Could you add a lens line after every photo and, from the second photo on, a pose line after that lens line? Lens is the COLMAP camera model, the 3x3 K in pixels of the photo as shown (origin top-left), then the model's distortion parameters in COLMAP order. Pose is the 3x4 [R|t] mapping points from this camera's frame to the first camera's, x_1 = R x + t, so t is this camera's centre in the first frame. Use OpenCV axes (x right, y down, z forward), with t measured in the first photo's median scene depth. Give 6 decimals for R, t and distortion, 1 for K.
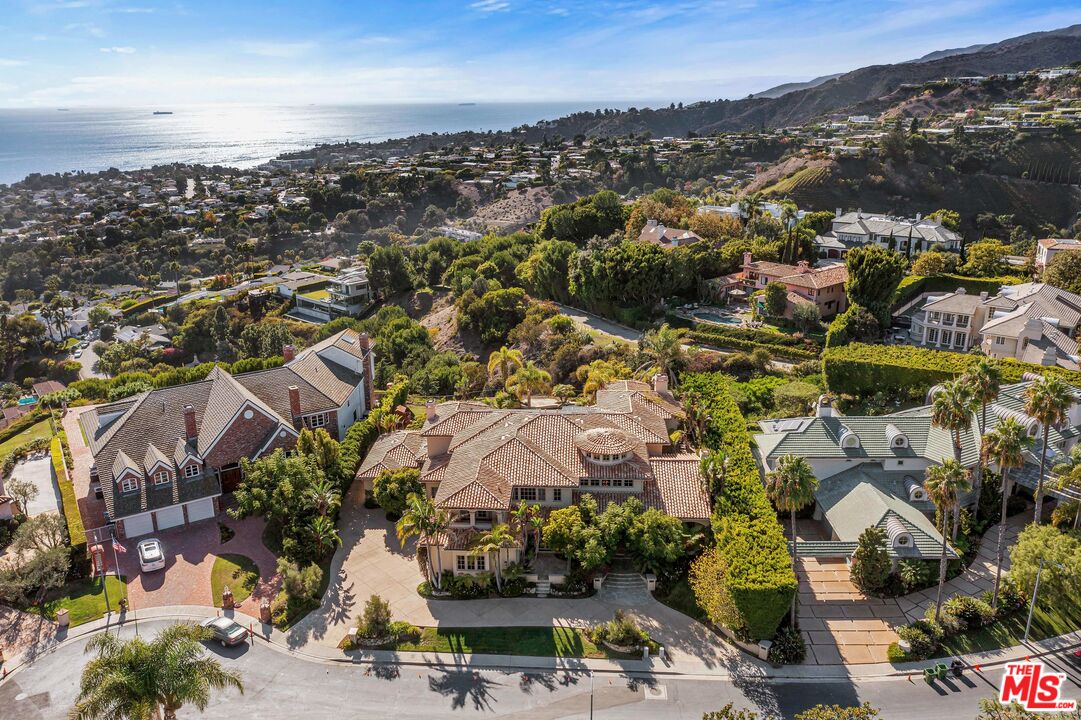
lens RADIAL K [[844.4, 0, 540.5], [0, 844.4, 360.0], [0, 0, 1]] dist [-0.011025, -0.001696]
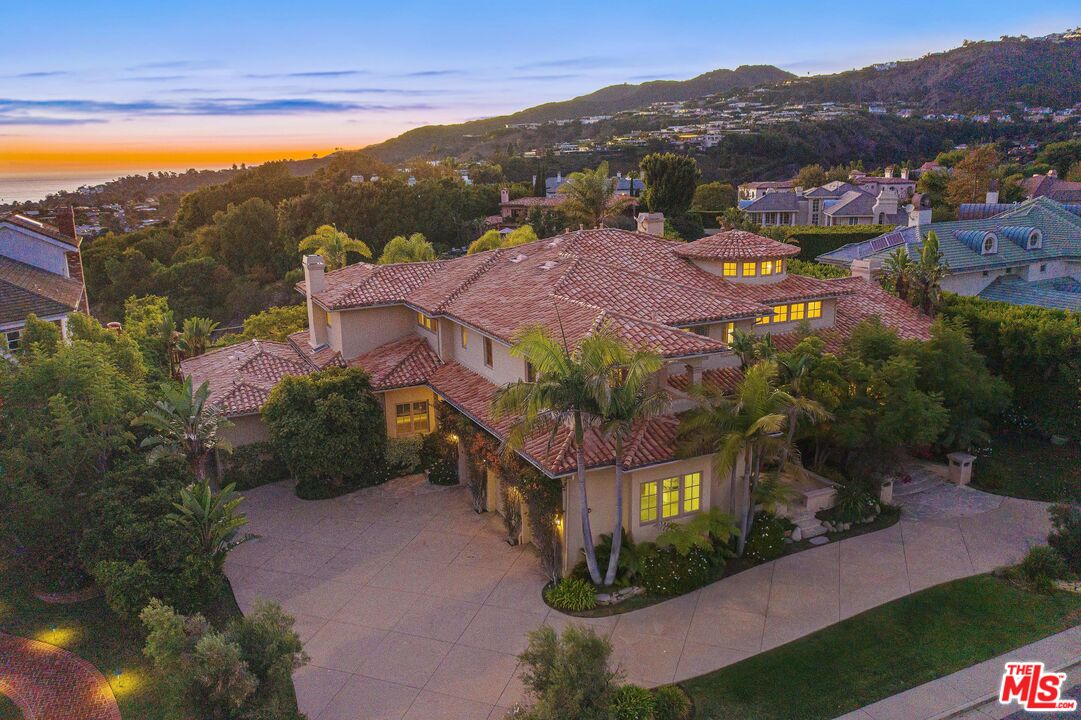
lens RADIAL K [[844.4, 0, 540.5], [0, 844.4, 360.0], [0, 0, 1]] dist [-0.011025, -0.001696]
pose [[0.877924, -0.121167, 0.463216, -0.153692], [0.155836, 0.987084, -0.037154, 0.090871], [-0.452731, 0.104804, 0.885466, 0.335391]]
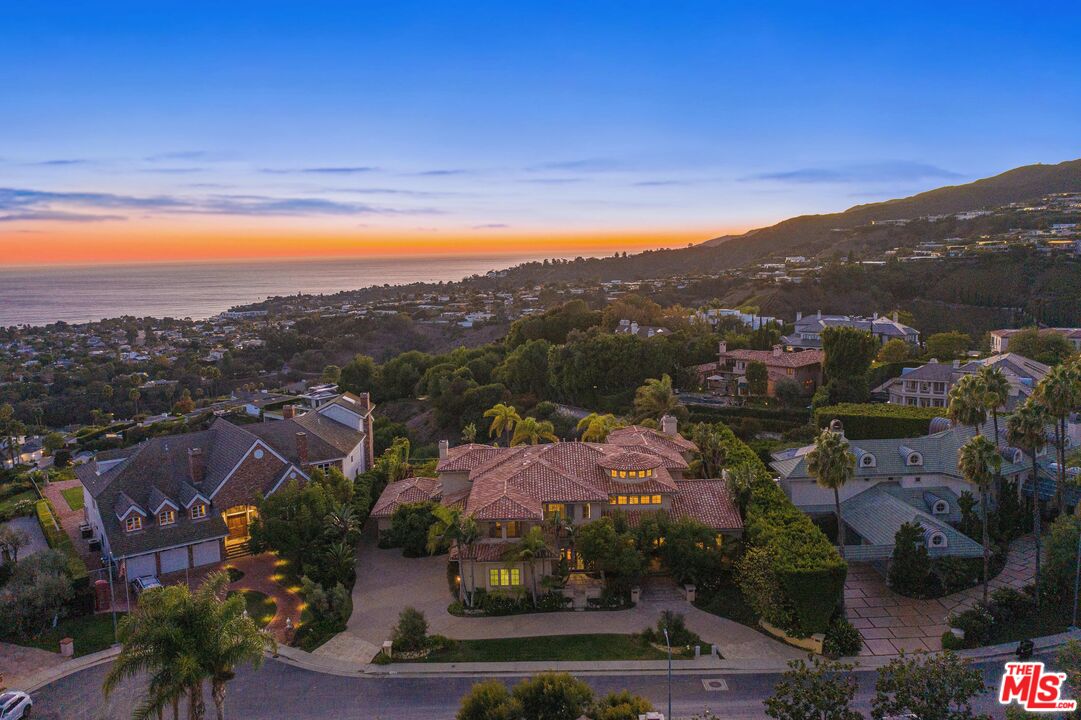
lens RADIAL K [[844.4, 0, 540.5], [0, 844.4, 360.0], [0, 0, 1]] dist [-0.011025, -0.001696]
pose [[0.998024, -0.019809, 0.059633, -0.046781], [0.029868, 0.984494, -0.172855, 0.081634], [-0.055284, 0.174294, 0.983140, 0.004547]]
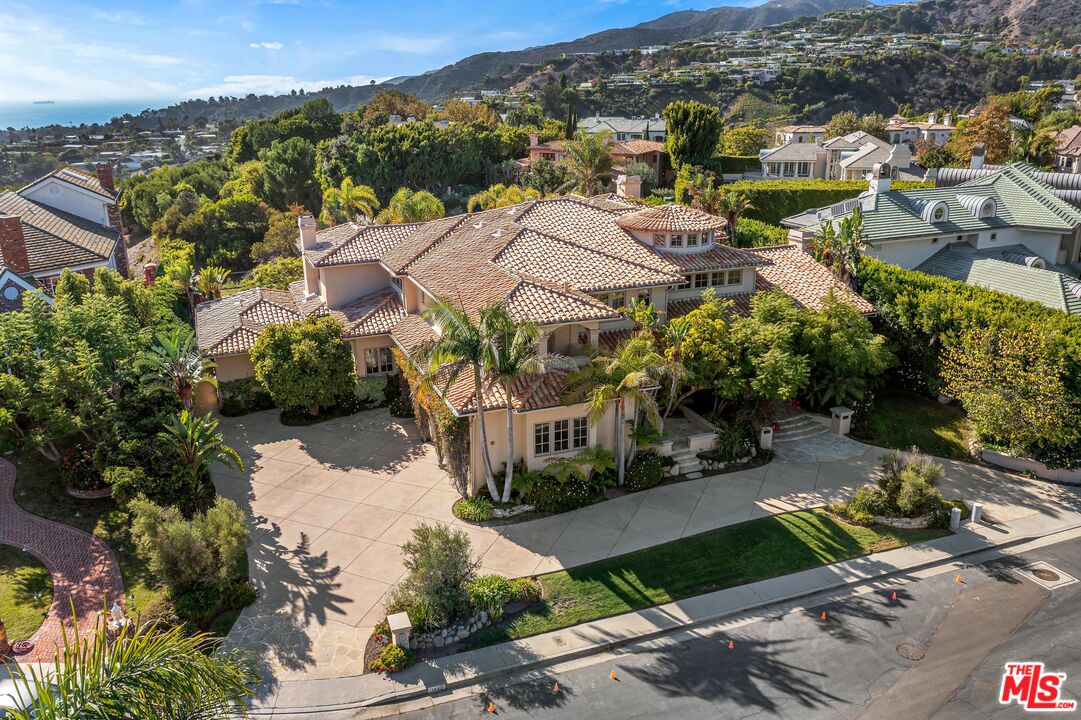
lens RADIAL K [[844.4, 0, 540.5], [0, 844.4, 360.0], [0, 0, 1]] dist [-0.011025, -0.001696]
pose [[0.908839, -0.127523, 0.397176, -0.139288], [0.125060, 0.991626, 0.032219, 0.089746], [-0.397959, 0.020389, 0.917177, 0.278493]]
